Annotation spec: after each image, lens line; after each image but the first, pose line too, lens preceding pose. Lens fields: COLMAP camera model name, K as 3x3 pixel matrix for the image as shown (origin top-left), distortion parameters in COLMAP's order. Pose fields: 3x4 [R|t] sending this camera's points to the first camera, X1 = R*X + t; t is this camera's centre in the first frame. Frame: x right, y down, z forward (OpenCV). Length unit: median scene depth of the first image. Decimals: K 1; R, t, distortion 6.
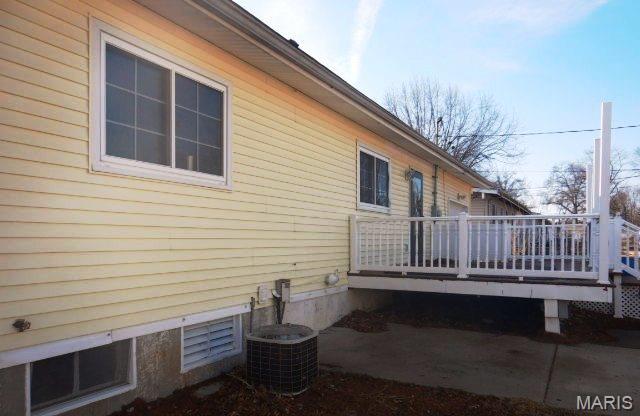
lens RADIAL K [[458.9, 0, 319.5], [0, 458.9, 220.1], [0, 0, 1]] dist [-0.002899, 0.000398]
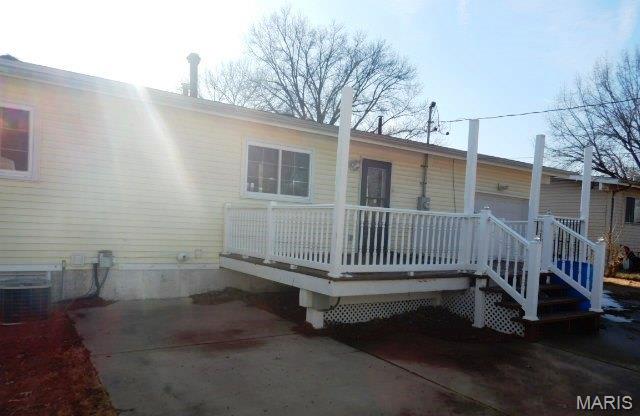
lens RADIAL K [[458.9, 0, 319.5], [0, 458.9, 220.1], [0, 0, 1]] dist [-0.002899, 0.000398]
pose [[0.882106, 0.030451, -0.470066, 0.811146], [-0.023173, 0.999505, 0.021263, 0.001915], [0.470481, -0.007863, 0.882375, 0.113863]]
